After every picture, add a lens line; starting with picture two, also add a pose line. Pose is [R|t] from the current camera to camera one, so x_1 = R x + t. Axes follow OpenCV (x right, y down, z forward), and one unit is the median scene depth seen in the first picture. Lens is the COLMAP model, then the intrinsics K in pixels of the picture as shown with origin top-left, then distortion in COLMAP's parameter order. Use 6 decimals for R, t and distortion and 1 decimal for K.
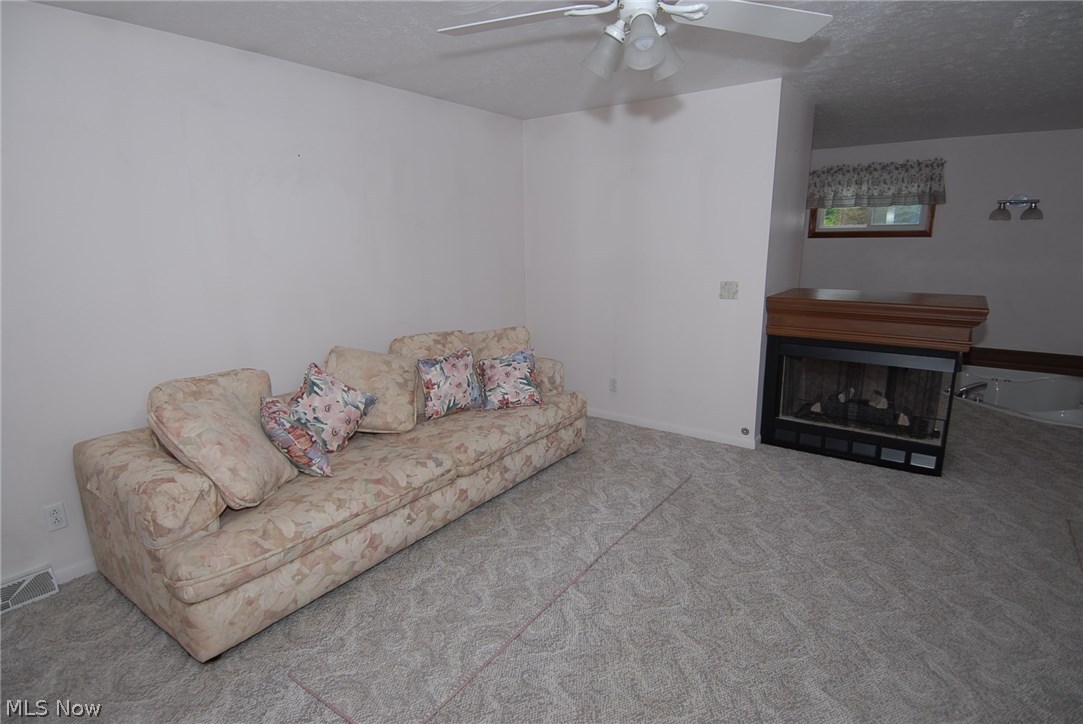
lens RADIAL K [[570.1, 0, 541.5], [0, 570.1, 362.0], [0, 0, 1]] dist [0.027069, -0.044436]
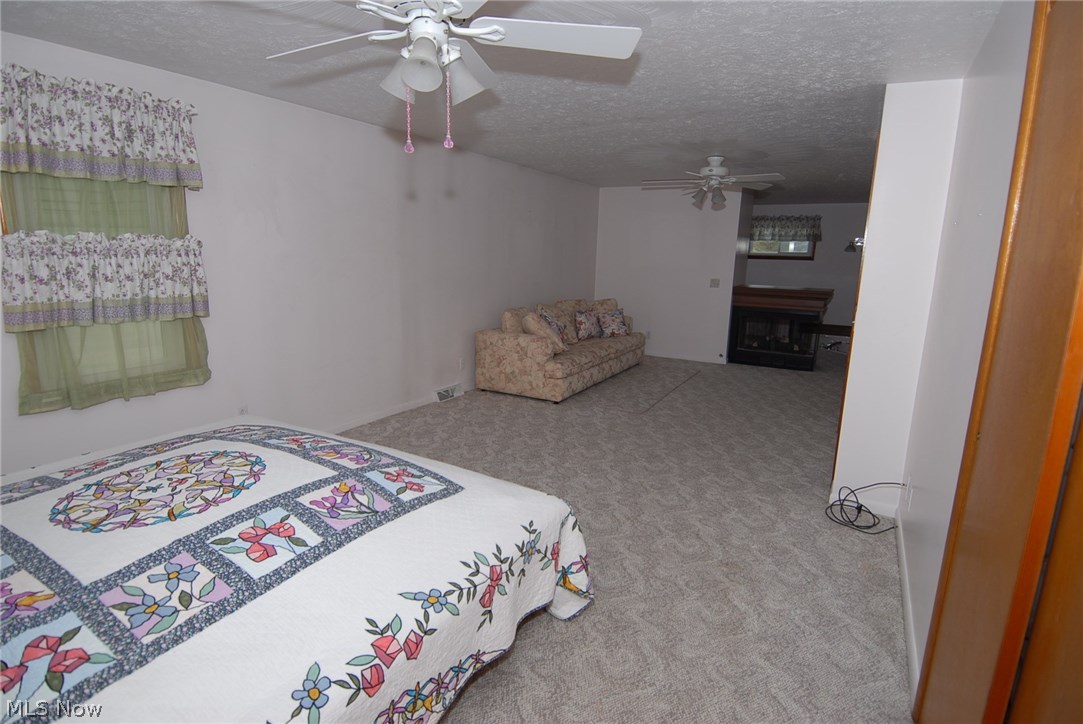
lens RADIAL K [[570.1, 0, 541.5], [0, 570.1, 362.0], [0, 0, 1]] dist [0.027069, -0.044436]
pose [[0.991259, 0.012085, 0.131373, -0.527411], [-0.009304, 0.999720, -0.021764, 0.197600], [-0.131600, 0.020351, 0.991094, -0.887965]]
